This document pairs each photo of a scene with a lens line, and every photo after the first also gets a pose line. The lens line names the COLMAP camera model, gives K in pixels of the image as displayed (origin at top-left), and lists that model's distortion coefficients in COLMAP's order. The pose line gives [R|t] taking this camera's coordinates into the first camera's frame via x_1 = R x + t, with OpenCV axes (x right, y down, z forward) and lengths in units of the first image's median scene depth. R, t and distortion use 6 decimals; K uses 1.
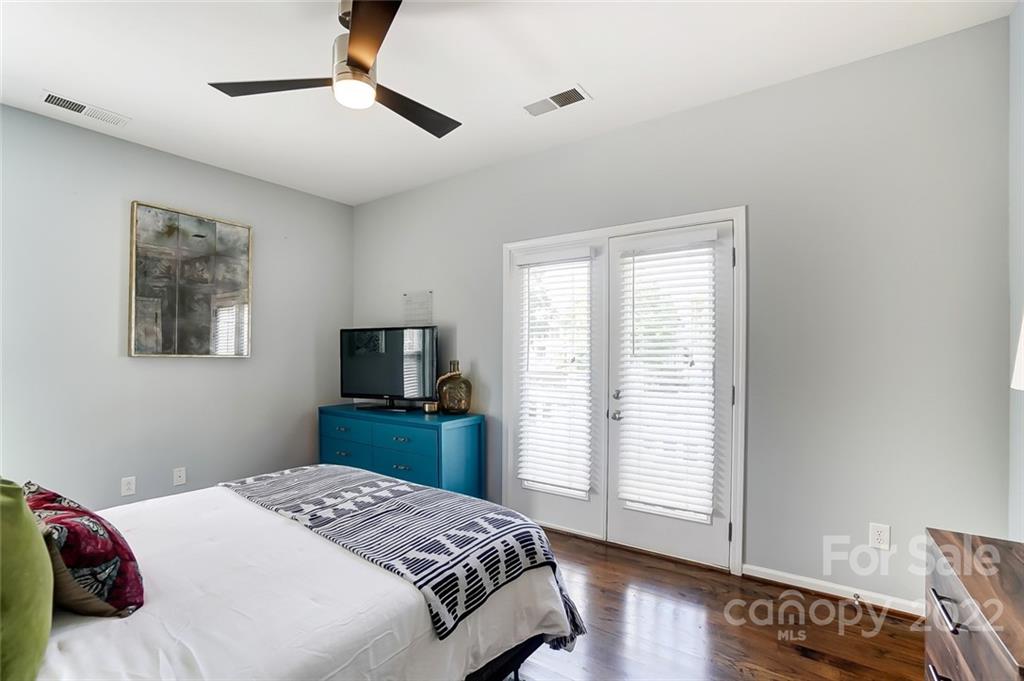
lens RADIAL K [[437.2, 0, 510.7], [0, 437.2, 336.8], [0, 0, 1]] dist [0.000003, 0.000353]
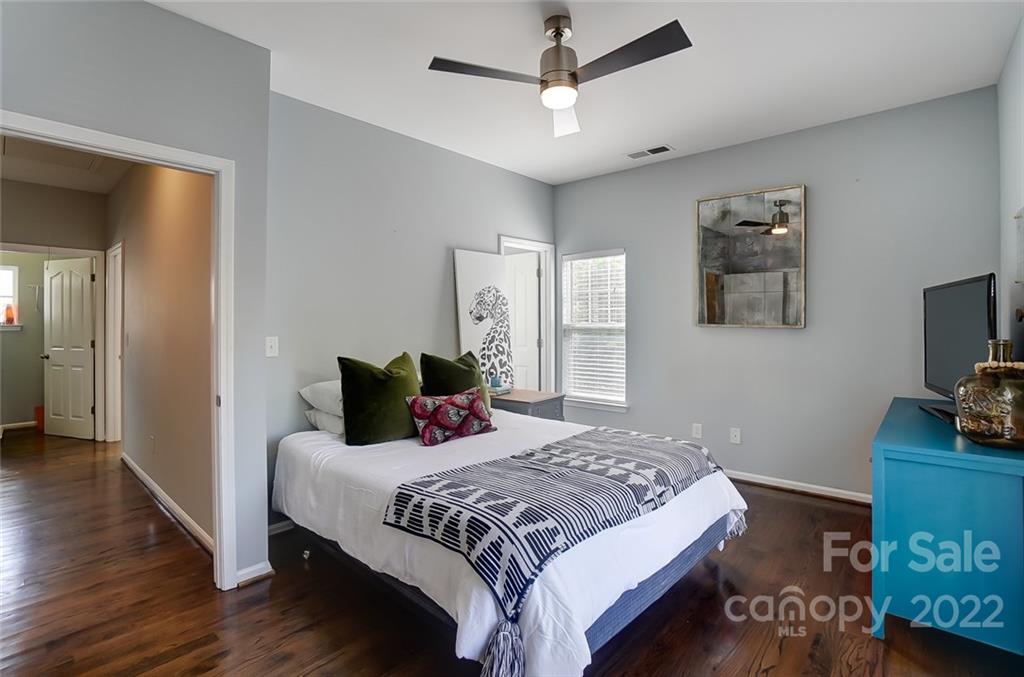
lens RADIAL K [[464.9, 0, 510.0], [0, 464.9, 319.0], [0, 0, 1]] dist [-0.003081, 0.000009]
pose [[-0.077336, -0.005846, -0.996988, 0.795158], [0.046651, 0.998866, -0.009475, 0.019560], [0.995913, -0.047243, -0.076976, 0.903499]]
